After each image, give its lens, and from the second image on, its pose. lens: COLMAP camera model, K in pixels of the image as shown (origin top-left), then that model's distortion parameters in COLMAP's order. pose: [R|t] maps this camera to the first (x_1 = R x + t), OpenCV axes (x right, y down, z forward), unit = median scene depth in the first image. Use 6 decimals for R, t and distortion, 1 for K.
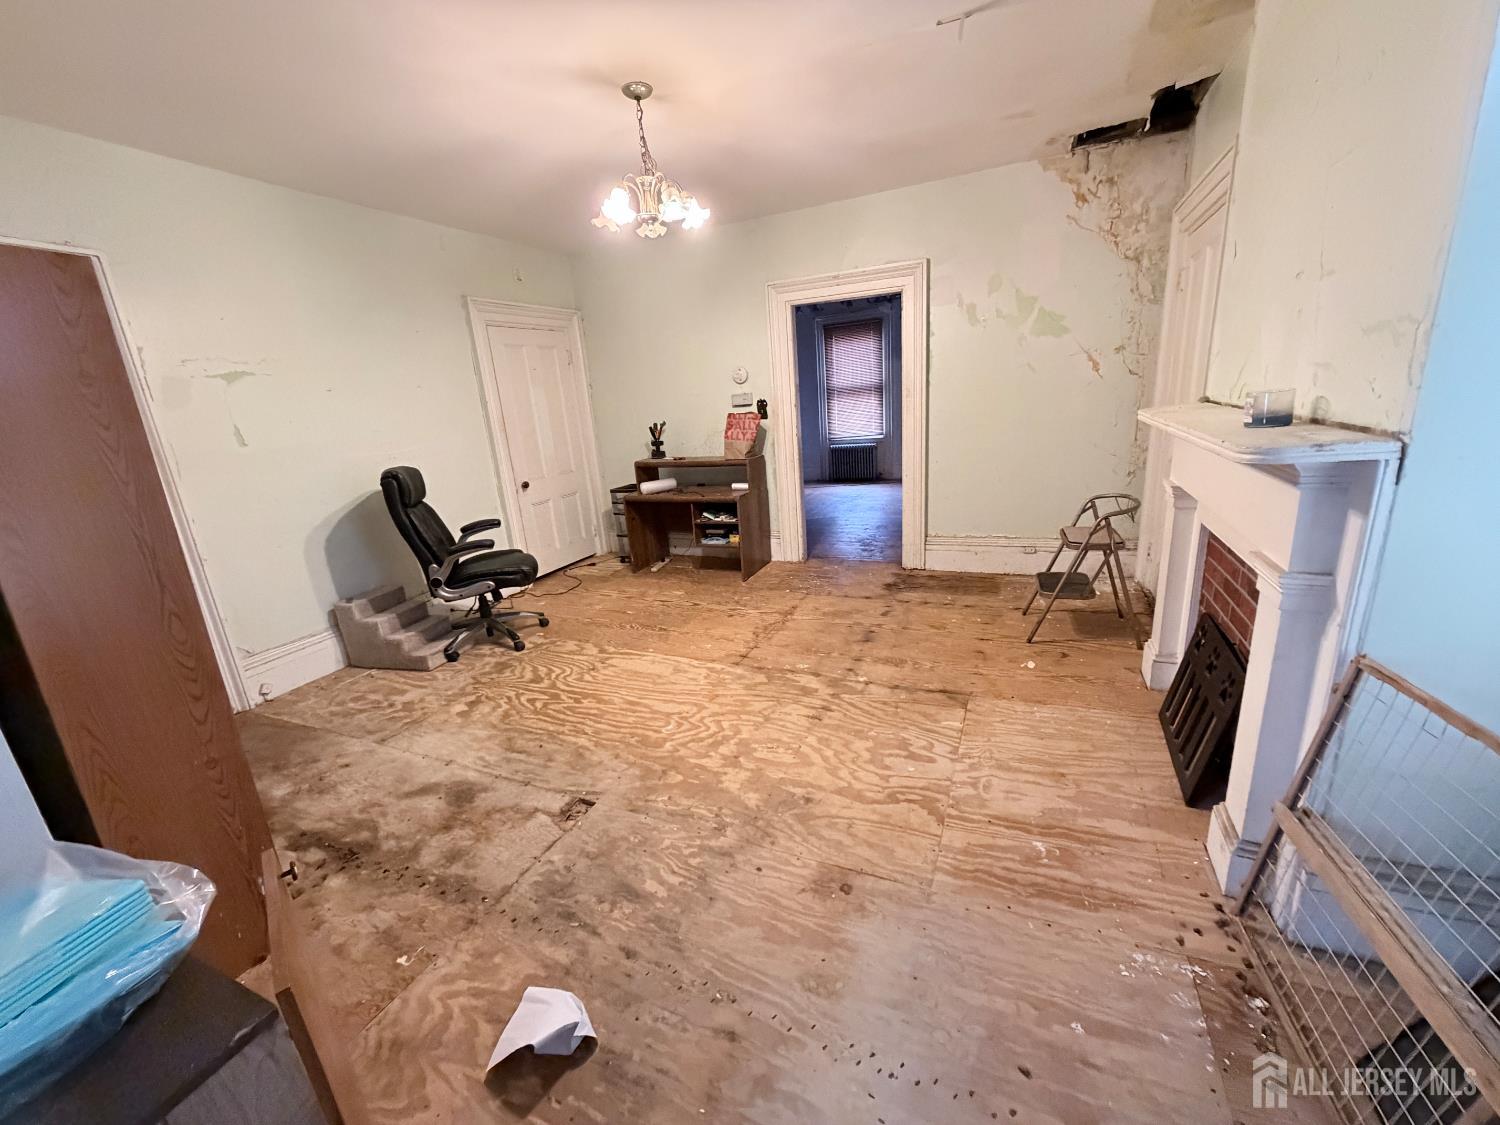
lens RADIAL K [[594.8, 0, 757.5], [0, 594.8, 562.7], [0, 0, 1]] dist [0.000442, -0.000072]
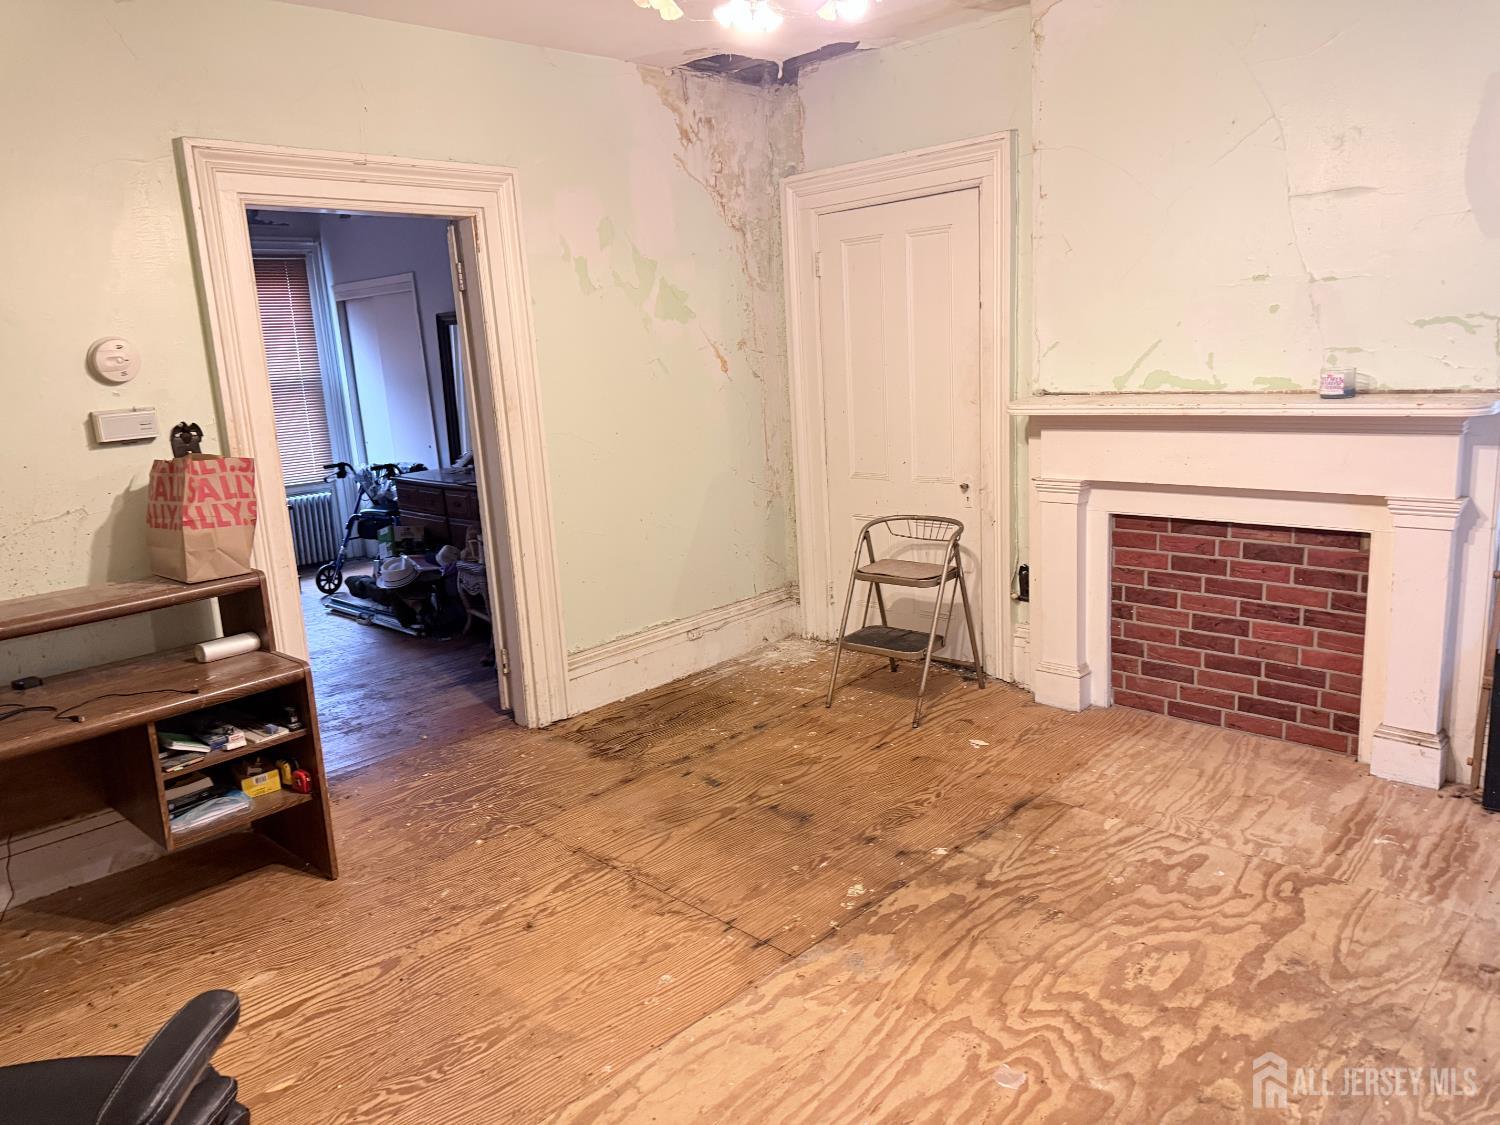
lens RADIAL K [[1049.3, 0, 750.0], [0, 1049.3, 562.5], [0, 0, 1]] dist [0.086054, -0.117531]
pose [[0.353907, -0.141746, 0.924477, -0.710705], [0.287628, 0.957041, 0.036630, -0.149728], [-0.889955, 0.252942, 0.379474, 0.598061]]
